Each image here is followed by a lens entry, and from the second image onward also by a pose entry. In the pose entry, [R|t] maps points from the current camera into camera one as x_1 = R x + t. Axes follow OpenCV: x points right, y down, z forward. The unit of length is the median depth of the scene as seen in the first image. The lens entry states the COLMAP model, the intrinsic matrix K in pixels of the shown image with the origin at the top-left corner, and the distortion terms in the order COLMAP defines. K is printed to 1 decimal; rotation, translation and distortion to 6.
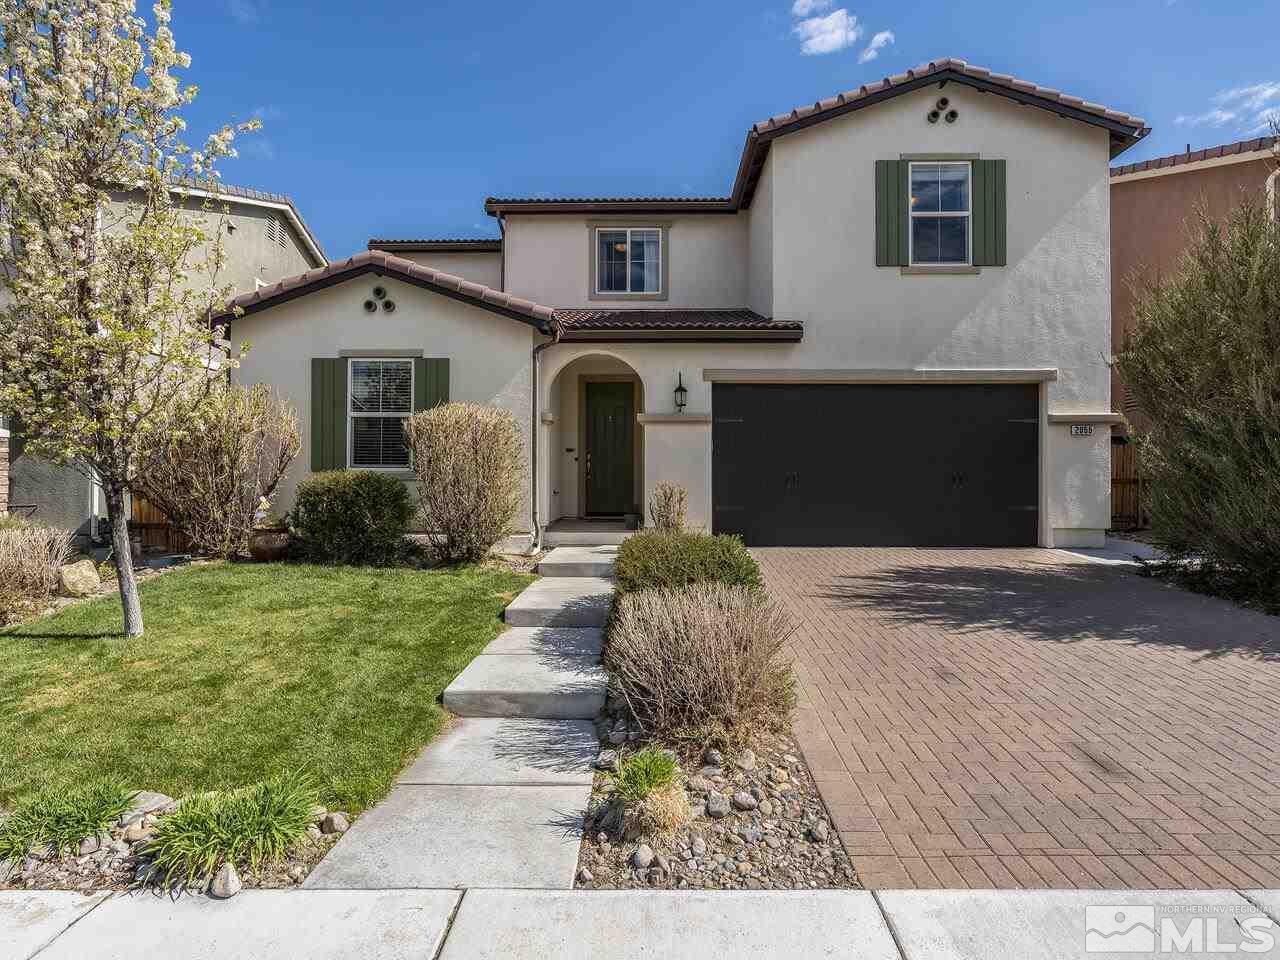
lens RADIAL K [[630.5, 0, 640.8], [0, 630.5, 471.0], [0, 0, 1]] dist [-0.004353, 0.001048]
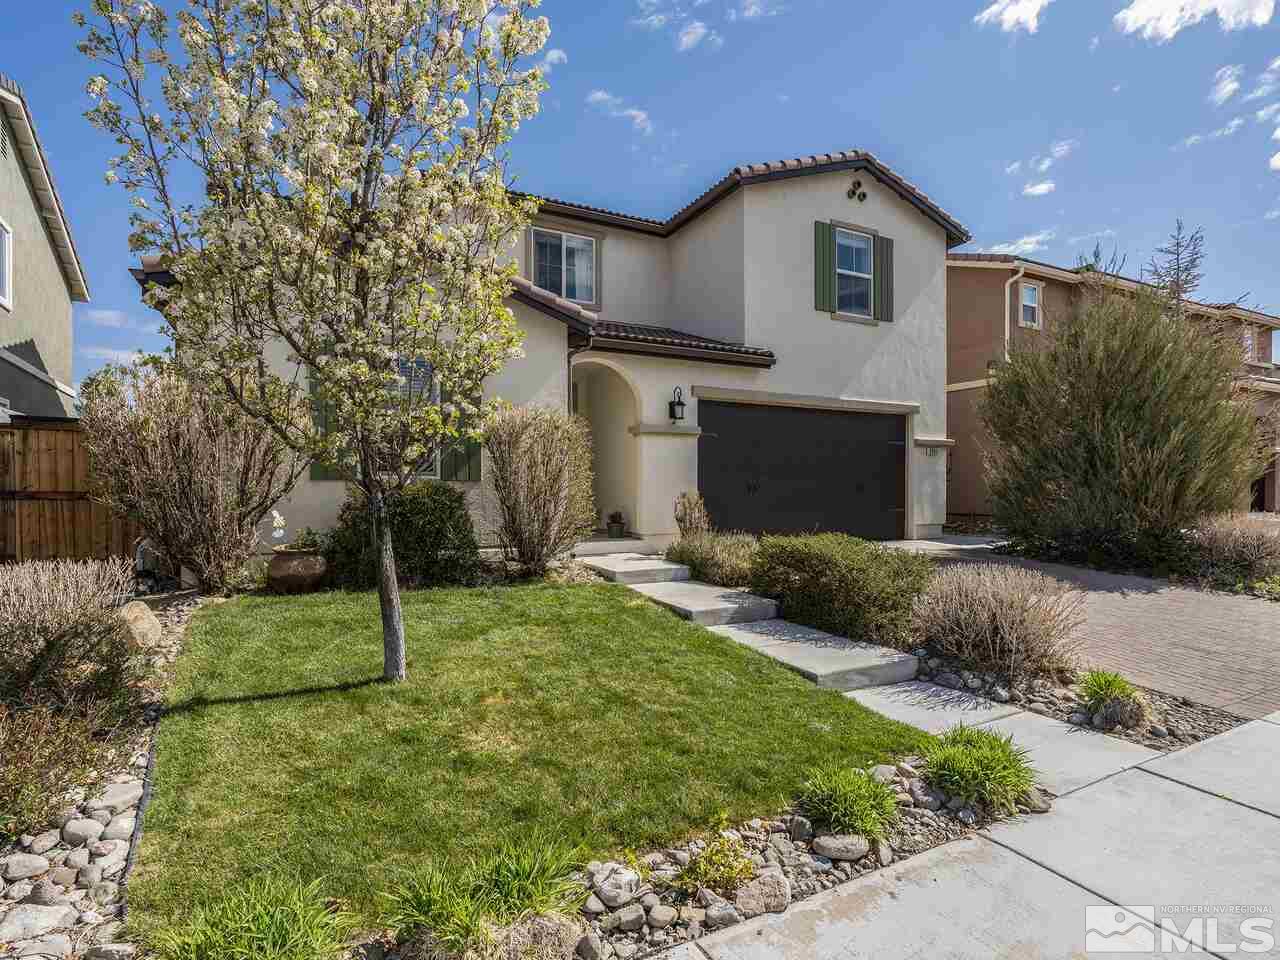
lens RADIAL K [[660.9, 0, 640.0], [0, 660.9, 486.8], [0, 0, 1]] dist [0.002726, -0.000596]
pose [[0.879204, -0.002151, 0.476441, -0.518948], [0.000123, 0.999991, 0.004289, 0.005518], [-0.476446, -0.003712, 0.879196, 0.054761]]
